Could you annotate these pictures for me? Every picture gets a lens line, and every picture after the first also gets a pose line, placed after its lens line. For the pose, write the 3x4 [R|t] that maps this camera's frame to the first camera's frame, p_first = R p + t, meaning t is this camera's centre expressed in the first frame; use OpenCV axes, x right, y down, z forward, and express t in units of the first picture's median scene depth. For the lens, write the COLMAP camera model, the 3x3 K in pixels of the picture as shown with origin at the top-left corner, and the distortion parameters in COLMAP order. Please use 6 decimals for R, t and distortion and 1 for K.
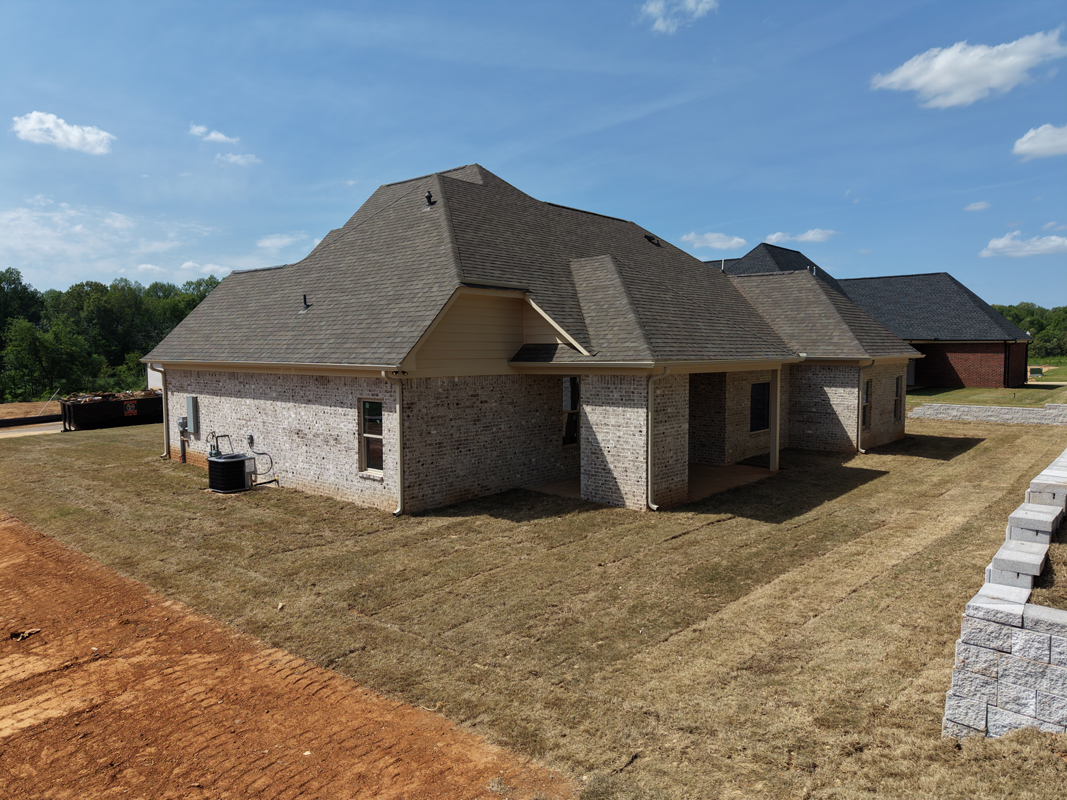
lens RADIAL K [[718.9, 0, 533.5], [0, 718.9, 400.0], [0, 0, 1]] dist [0.026194, -0.023802]
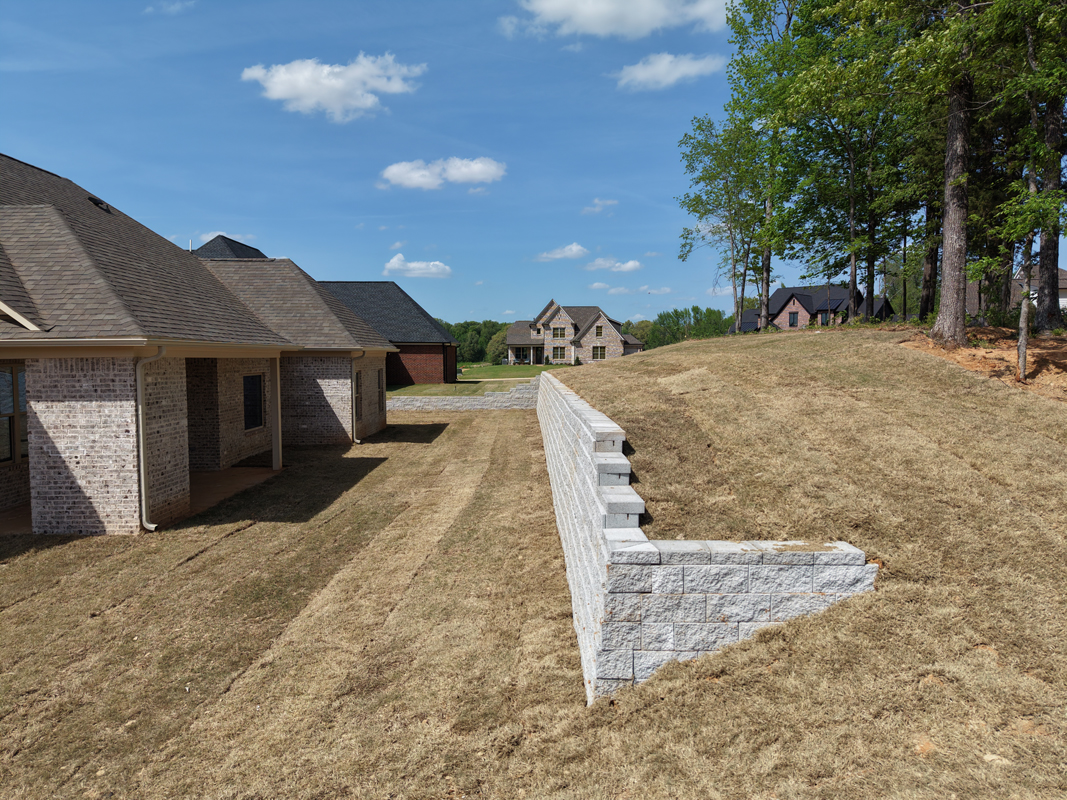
lens RADIAL K [[718.9, 0, 533.5], [0, 718.9, 400.0], [0, 0, 1]] dist [0.026194, -0.023802]
pose [[0.745727, -0.043960, 0.664799, -0.046312], [0.051037, 0.998658, 0.008787, 0.030024], [-0.664293, 0.027377, 0.746970, 0.156403]]
